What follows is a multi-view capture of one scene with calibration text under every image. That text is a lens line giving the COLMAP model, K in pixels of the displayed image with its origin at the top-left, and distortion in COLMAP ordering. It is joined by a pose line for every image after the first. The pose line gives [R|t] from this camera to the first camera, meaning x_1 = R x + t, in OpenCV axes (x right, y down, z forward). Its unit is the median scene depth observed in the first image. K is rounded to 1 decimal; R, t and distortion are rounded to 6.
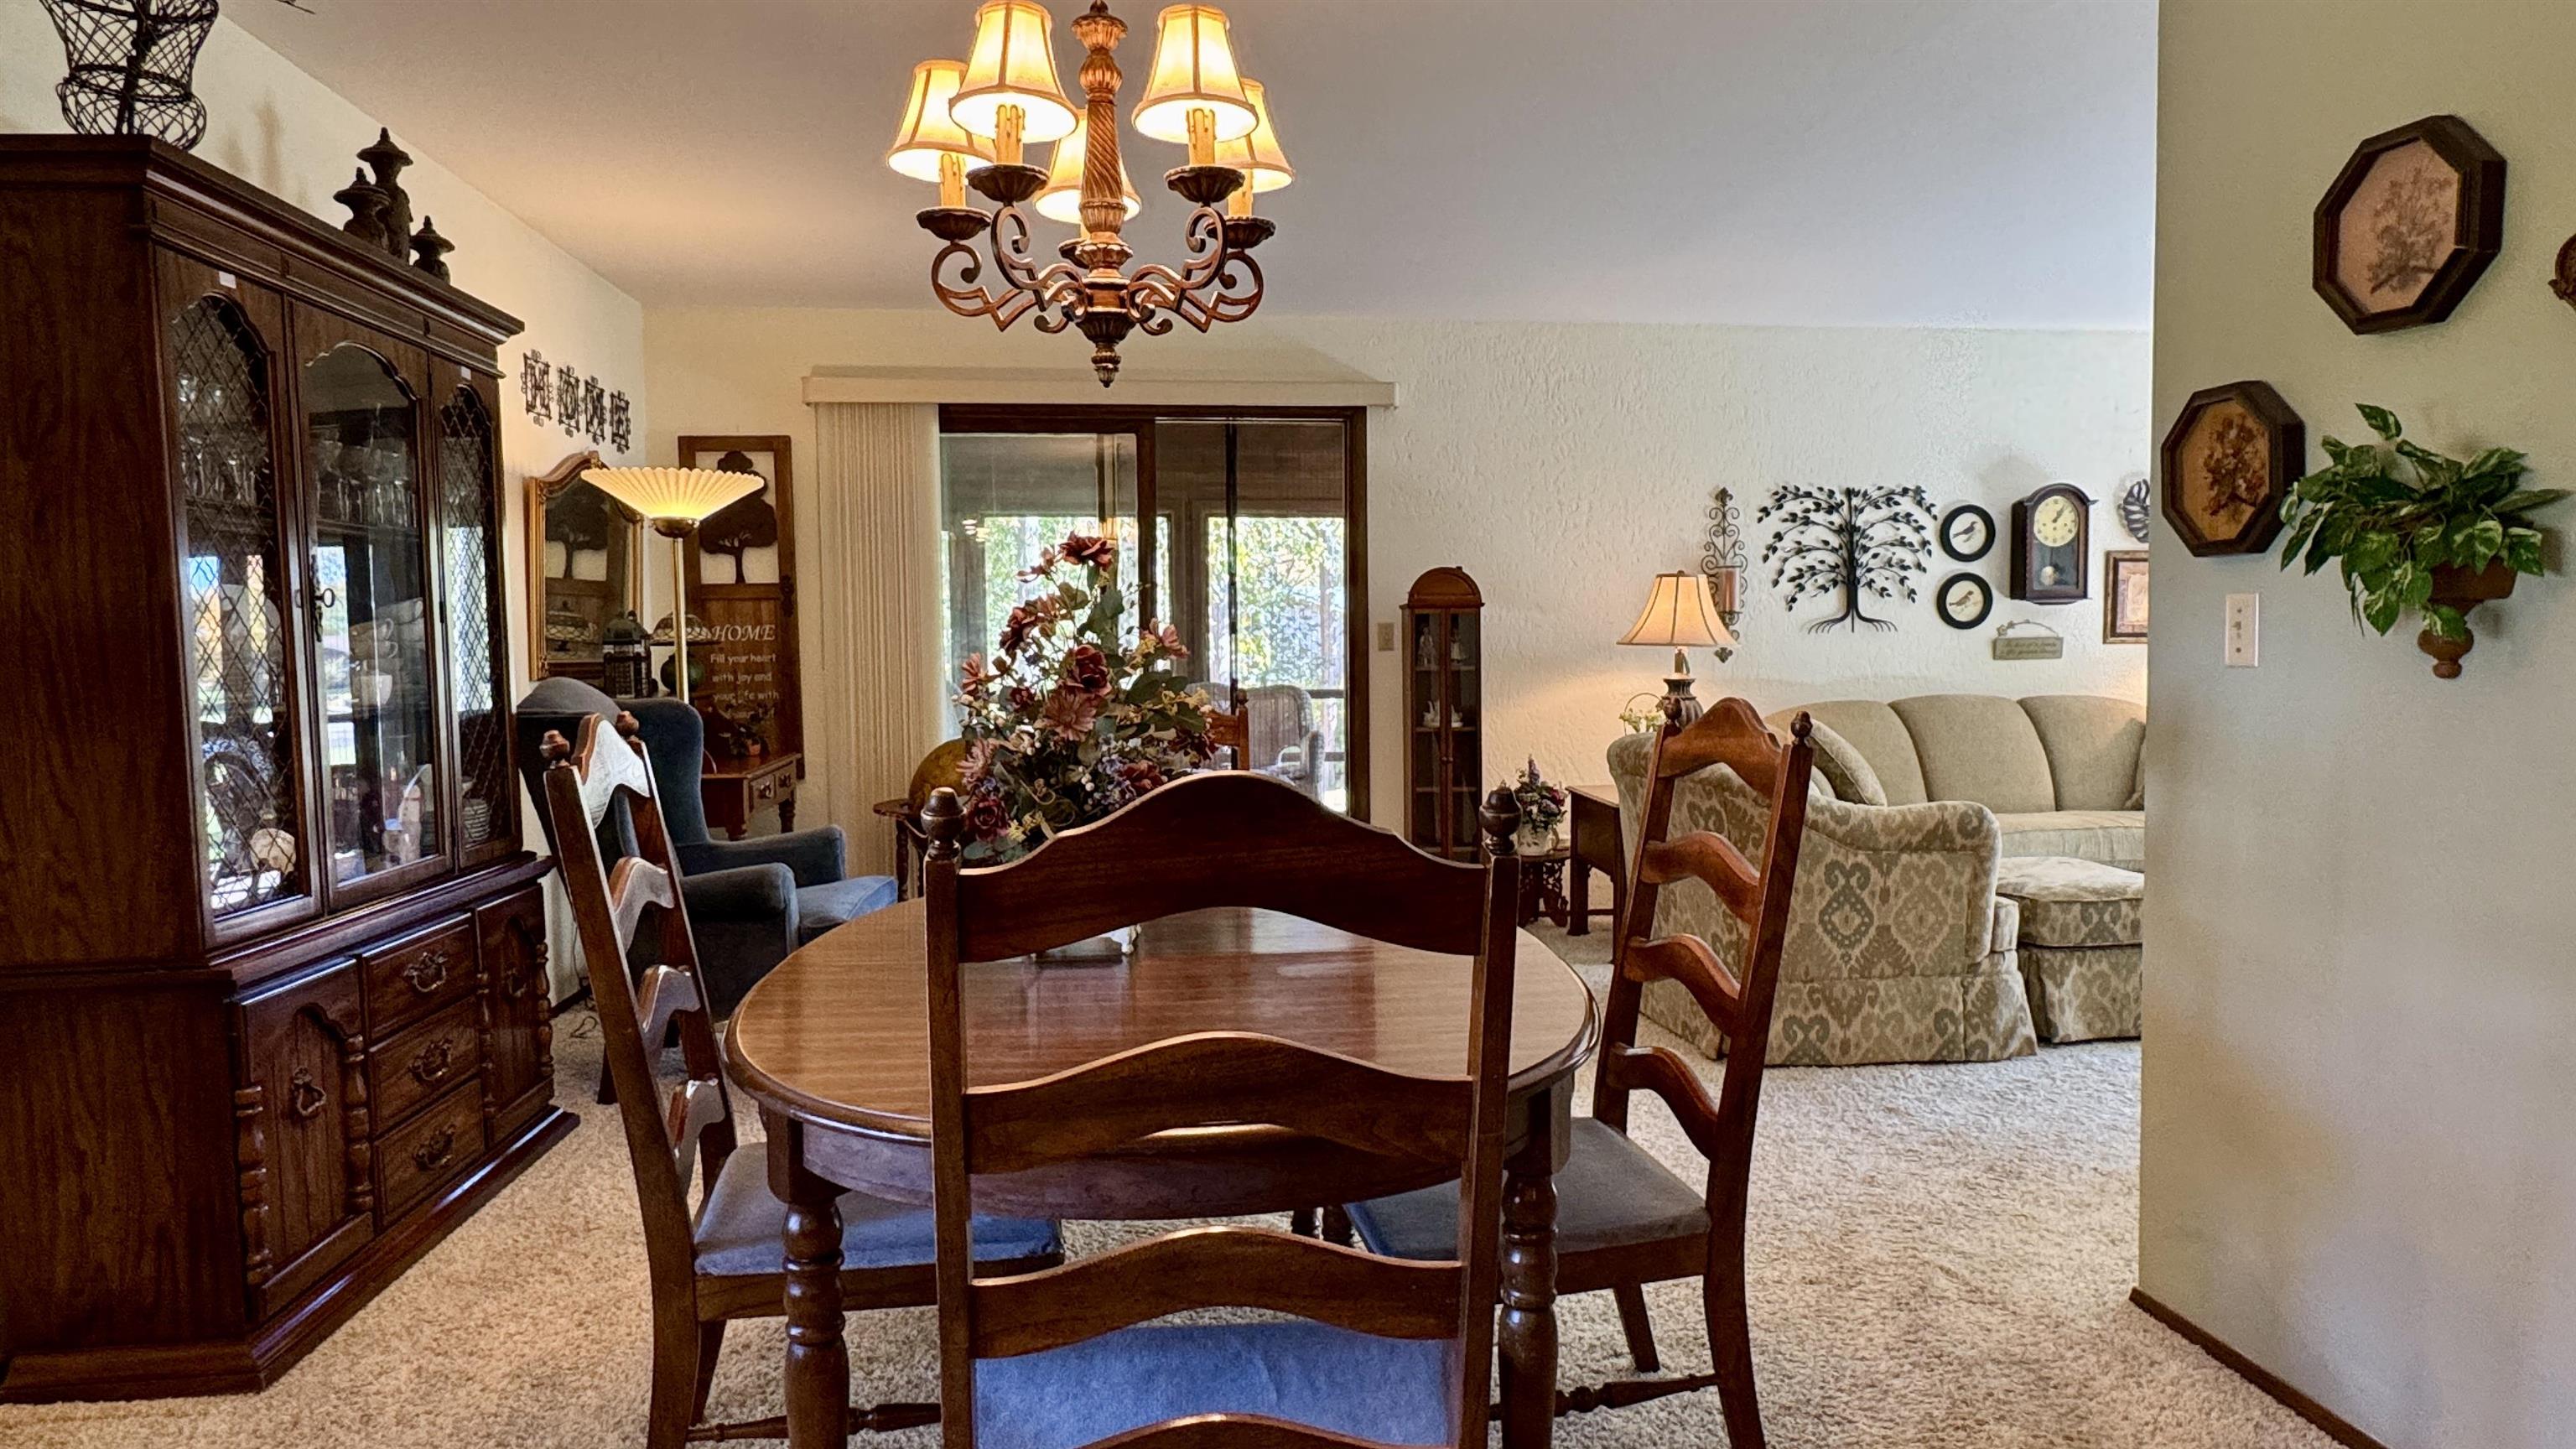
lens RADIAL K [[1511.1, 0, 1302.7], [0, 1511.1, 731.1], [0, 0, 1]] dist [-0.005033, -0.000538]
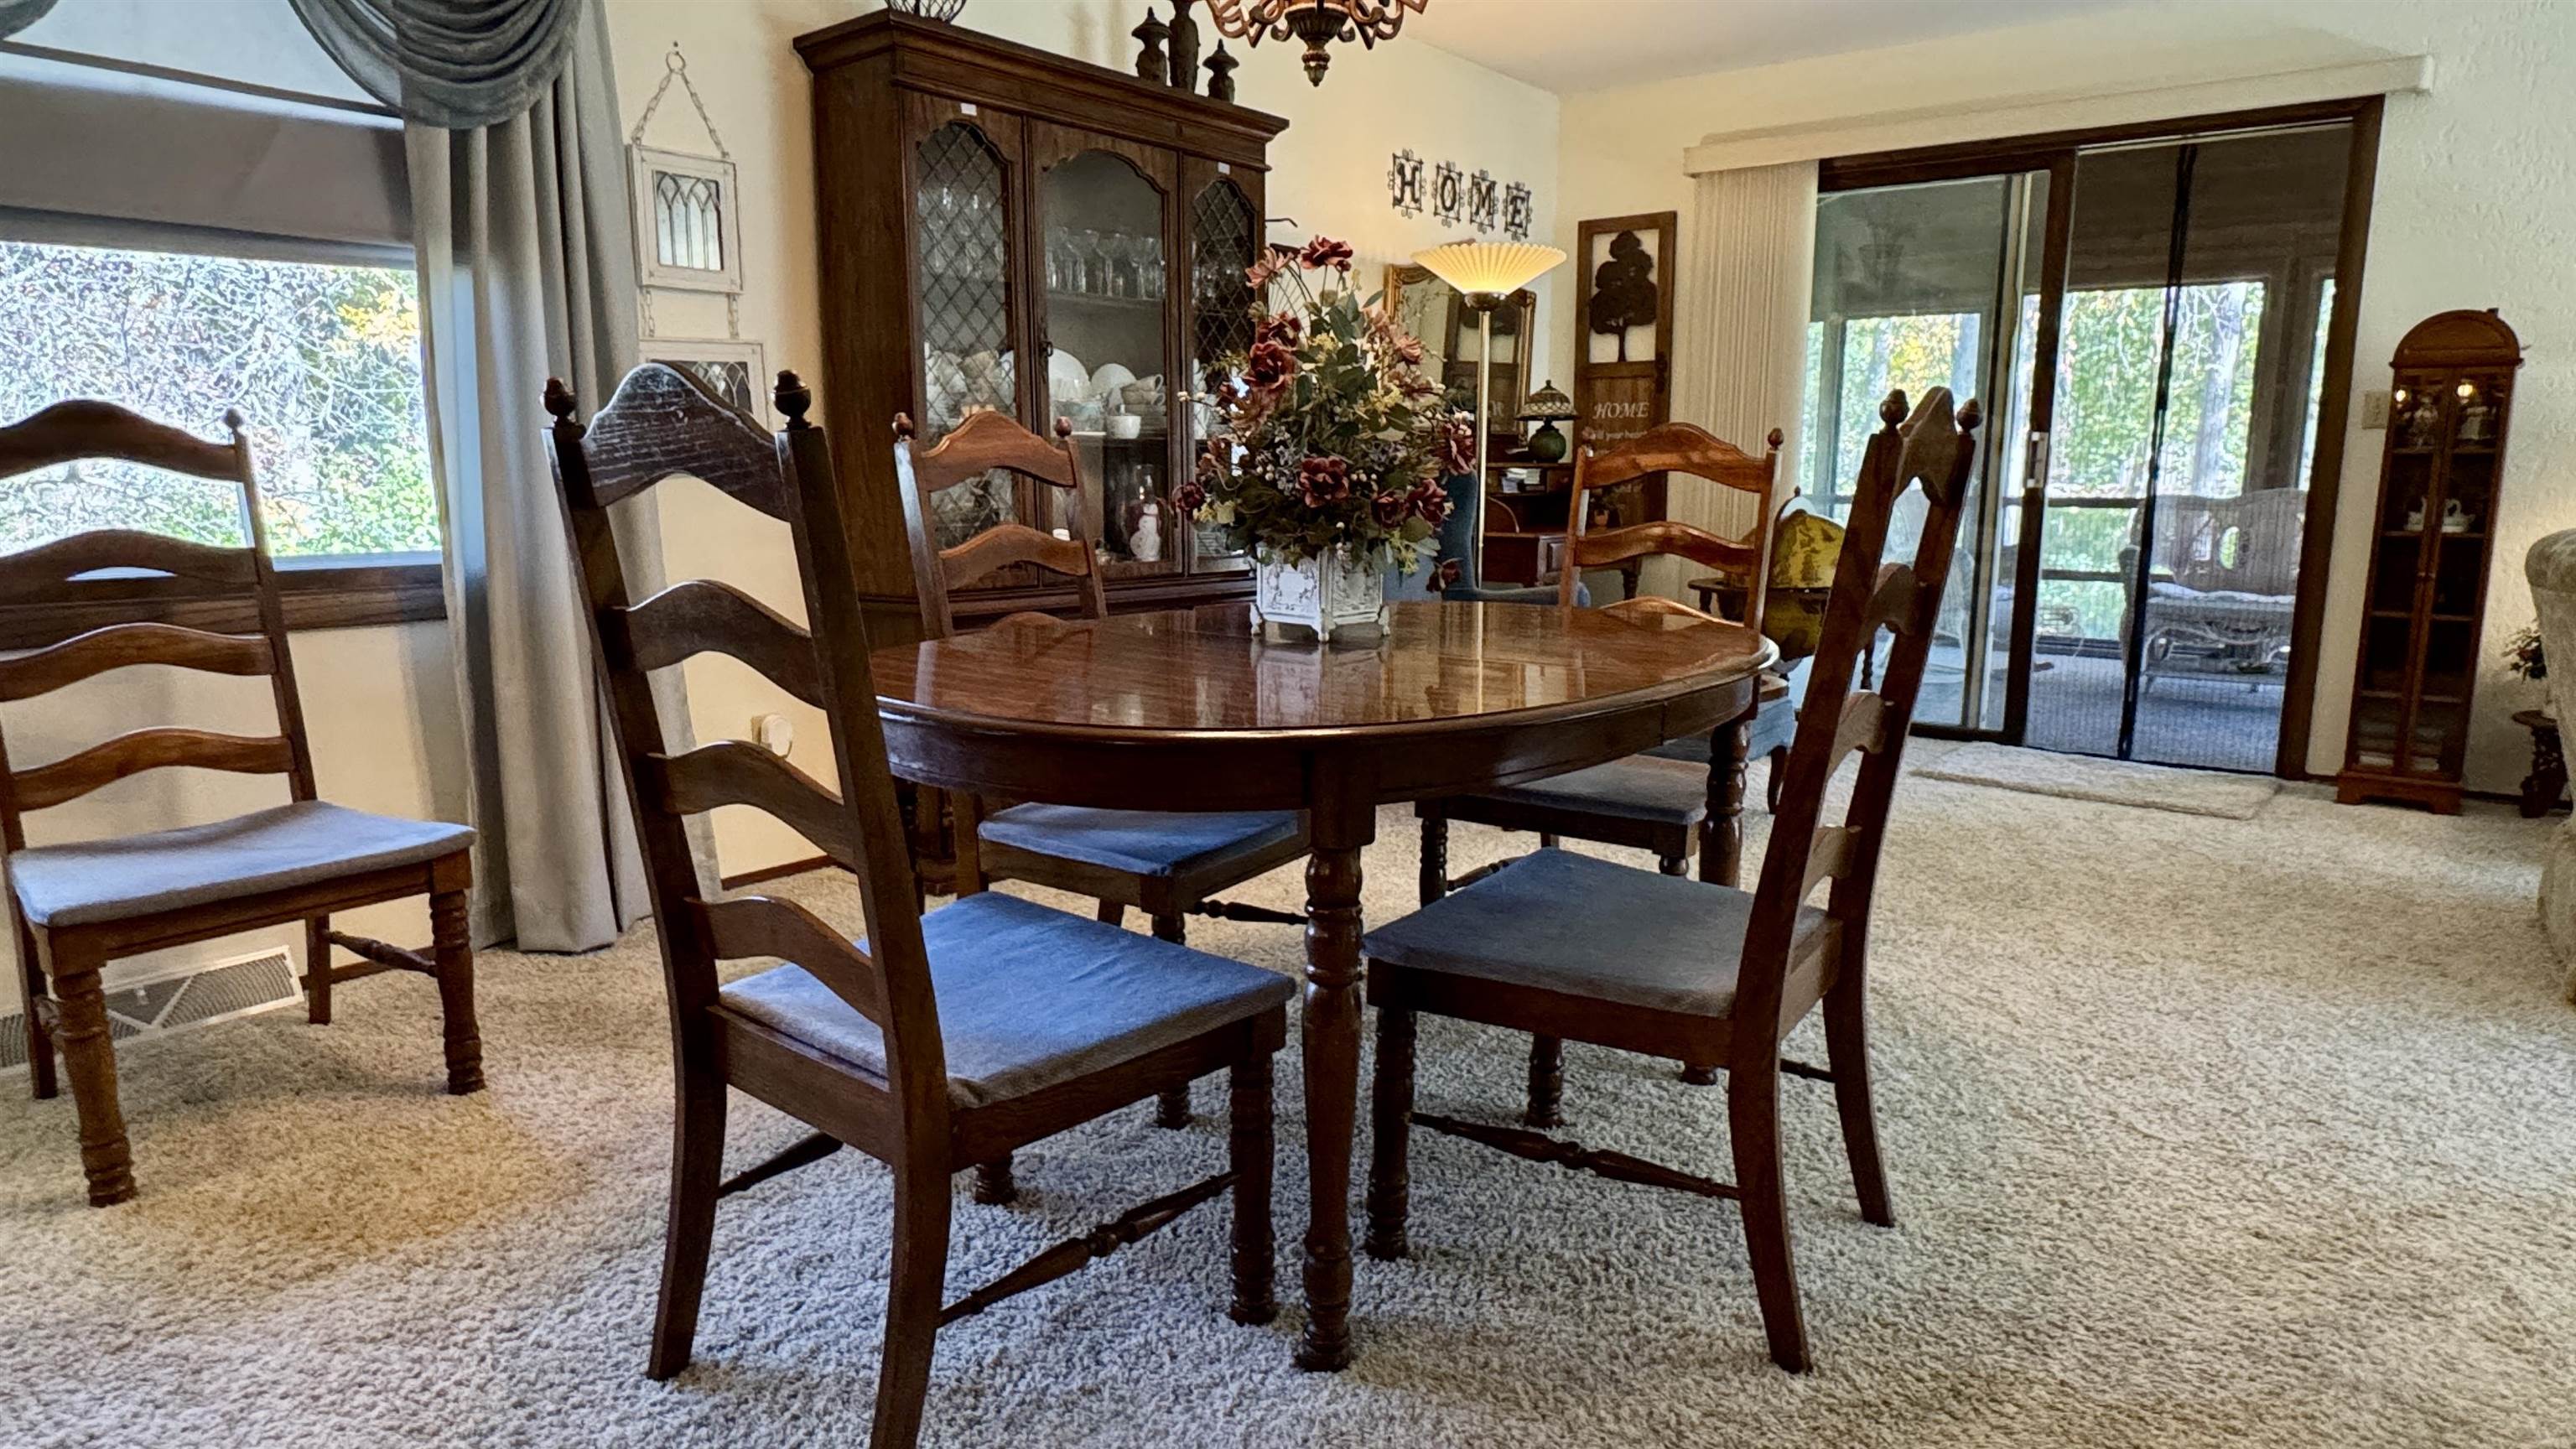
lens RADIAL K [[1511.1, 0, 1302.7], [0, 1511.1, 731.1], [0, 0, 1]] dist [-0.005033, -0.000538]
pose [[0.721427, 0.134489, -0.679305, 0.206996], [-0.053469, 0.988849, 0.138989, 0.020852], [0.690423, -0.063949, 0.720574, 0.075530]]
